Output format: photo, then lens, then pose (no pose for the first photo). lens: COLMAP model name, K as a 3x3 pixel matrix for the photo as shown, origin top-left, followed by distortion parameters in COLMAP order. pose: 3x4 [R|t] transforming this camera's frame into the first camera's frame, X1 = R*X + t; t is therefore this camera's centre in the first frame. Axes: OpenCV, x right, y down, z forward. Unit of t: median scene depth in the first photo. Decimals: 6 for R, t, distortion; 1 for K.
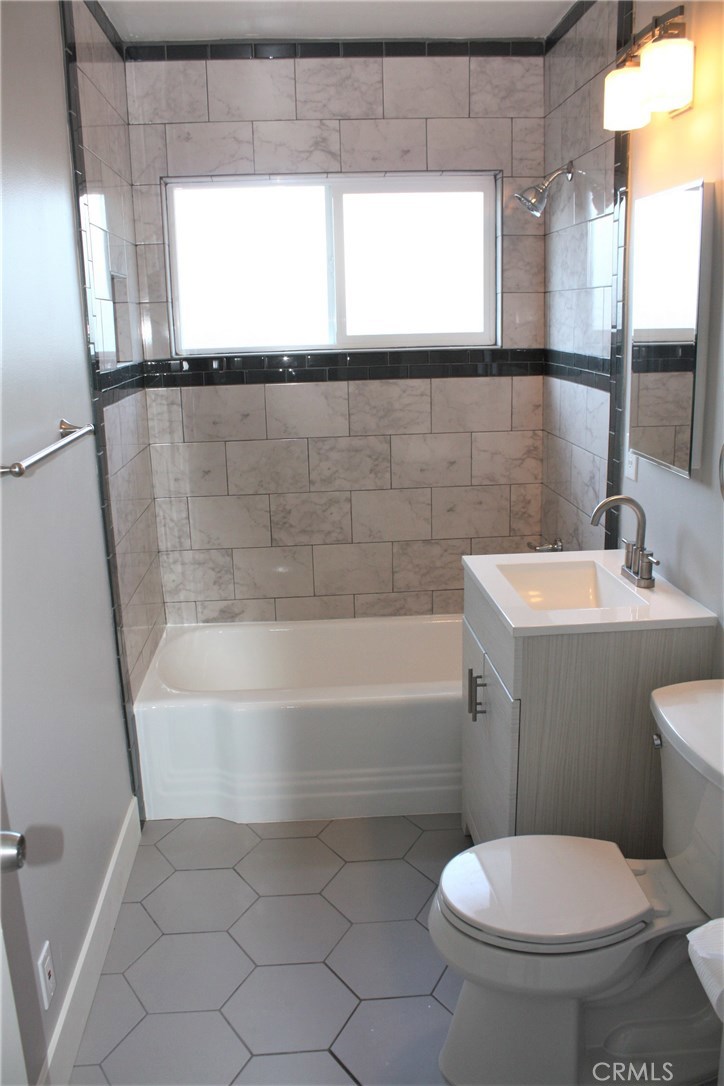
lens RADIAL K [[919.4, 0, 365.8], [0, 919.4, 541.7], [0, 0, 1]] dist [-0.156916, 0.130352]
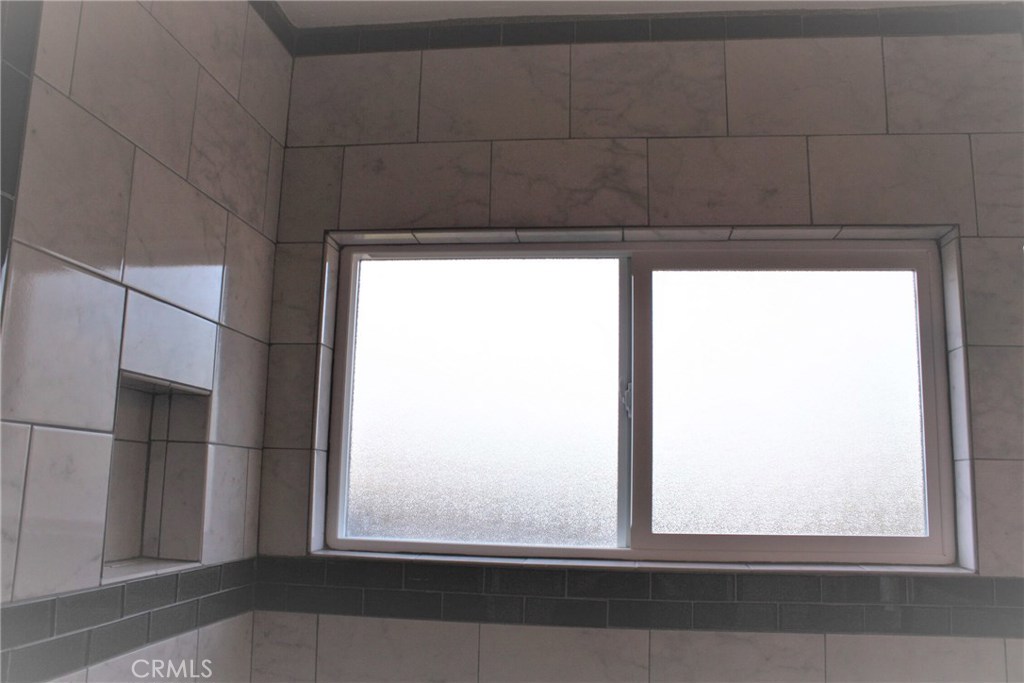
lens RADIAL K [[866.9, 0, 508.3], [0, 866.9, 347.8], [0, 0, 1]] dist [-0.156916, 0.130352]
pose [[0.977970, 0.015464, -0.208171, -0.001038], [-0.097395, 0.915854, -0.389520, -0.125513], [0.184630, 0.401214, 0.897184, 0.509308]]
